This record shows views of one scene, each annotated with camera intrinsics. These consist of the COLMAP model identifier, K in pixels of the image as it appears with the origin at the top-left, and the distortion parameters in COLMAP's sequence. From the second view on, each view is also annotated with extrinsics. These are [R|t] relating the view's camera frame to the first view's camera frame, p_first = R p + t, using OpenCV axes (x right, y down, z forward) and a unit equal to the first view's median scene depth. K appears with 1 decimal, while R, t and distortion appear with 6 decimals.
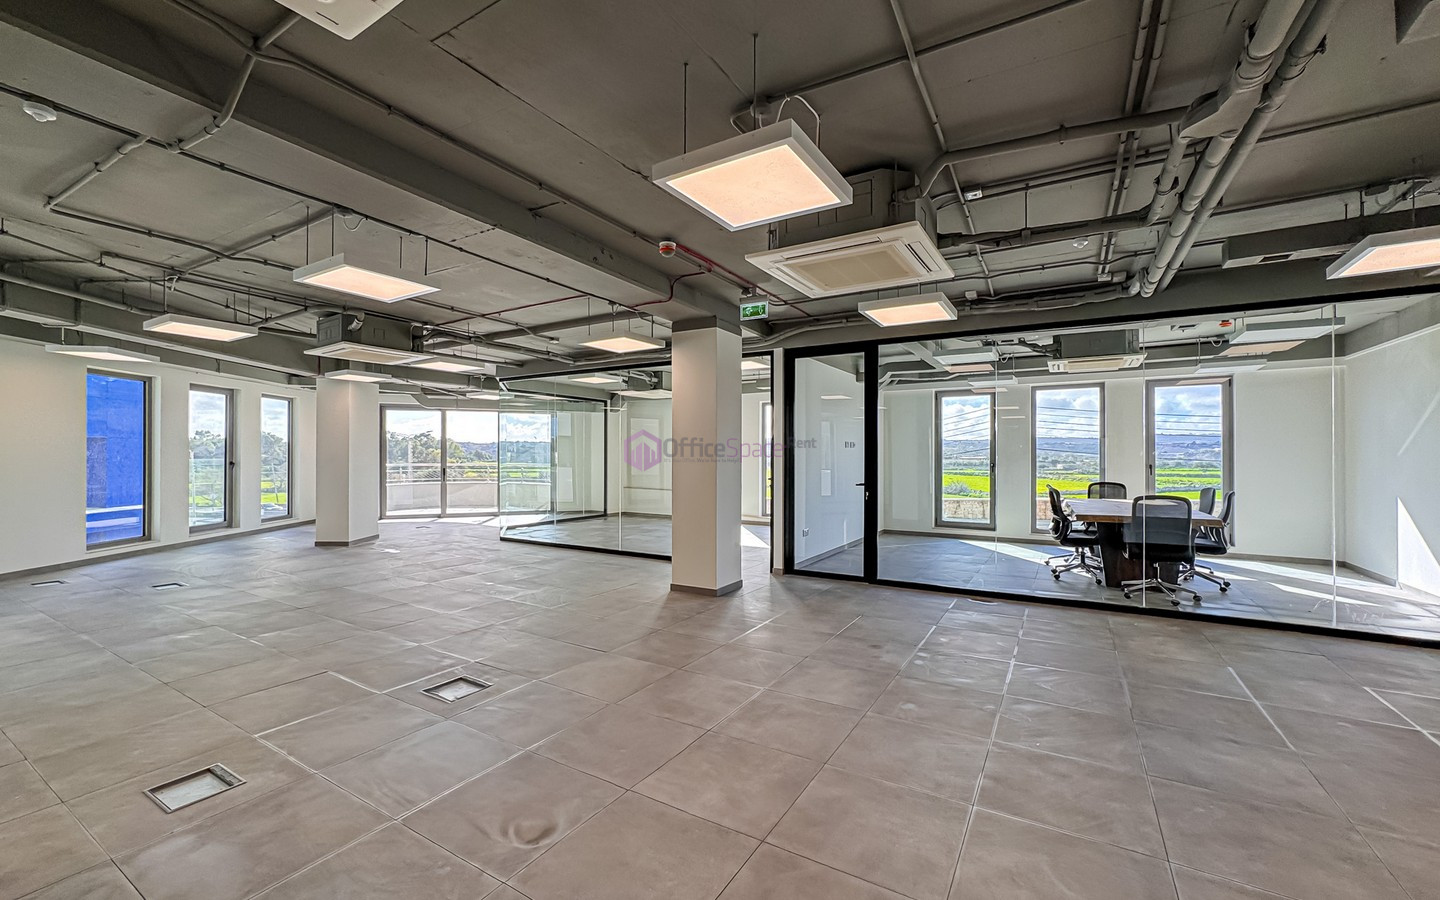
lens RADIAL K [[588.0, 0, 751.4], [0, 588.0, 447.4], [0, 0, 1]] dist [-0.027350, 0.013037]
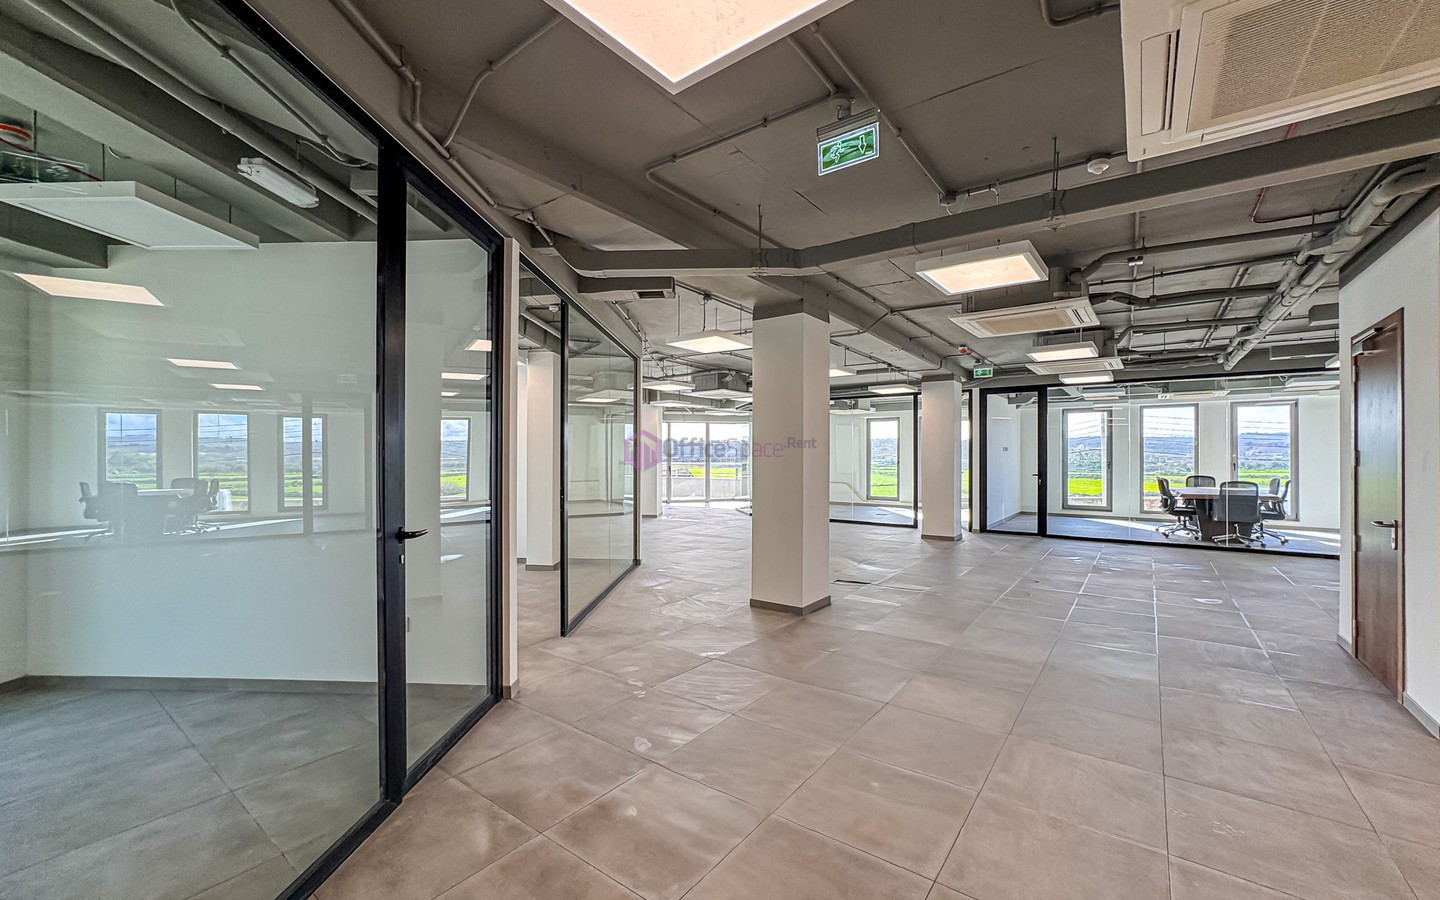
lens RADIAL K [[588.0, 0, 720.5], [0, 588.0, 458.2], [0, 0, 1]] dist [-0.027350, 0.013037]
pose [[0.995537, 0.000126, -0.094367, -0.490561], [0.001799, 0.999792, 0.020313, -0.015517], [0.094350, -0.020392, 0.995330, -0.621242]]
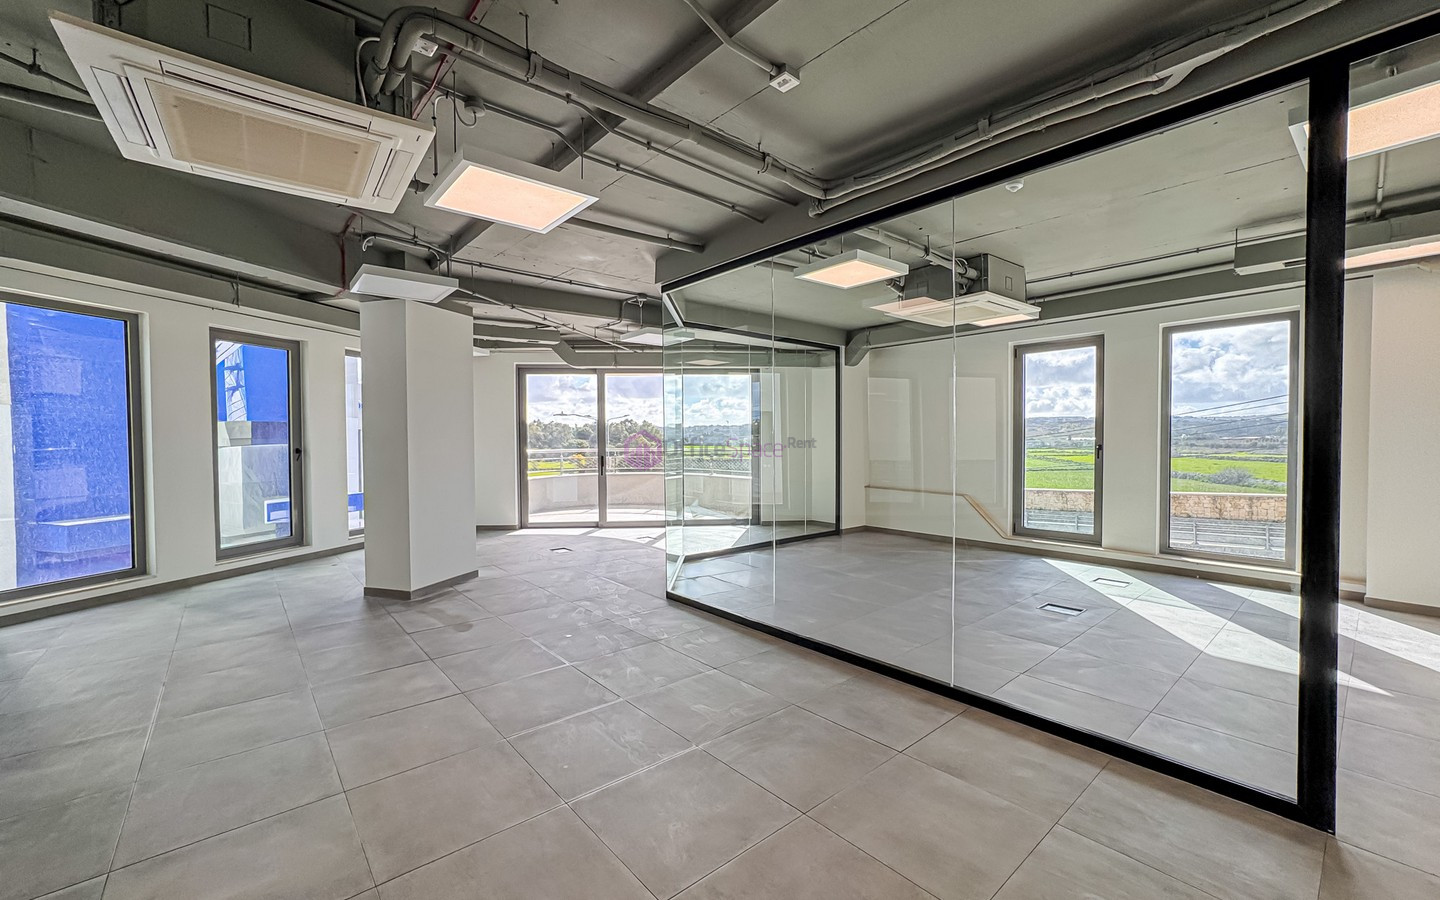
lens RADIAL K [[588.0, 0, 722.2], [0, 588.0, 448.2], [0, 0, 1]] dist [-0.027350, 0.013037]
pose [[0.945651, -0.001453, -0.325179, -0.274087], [0.012108, 0.999454, 0.030745, 0.011324], [0.324957, -0.033011, 0.945152, 0.643716]]
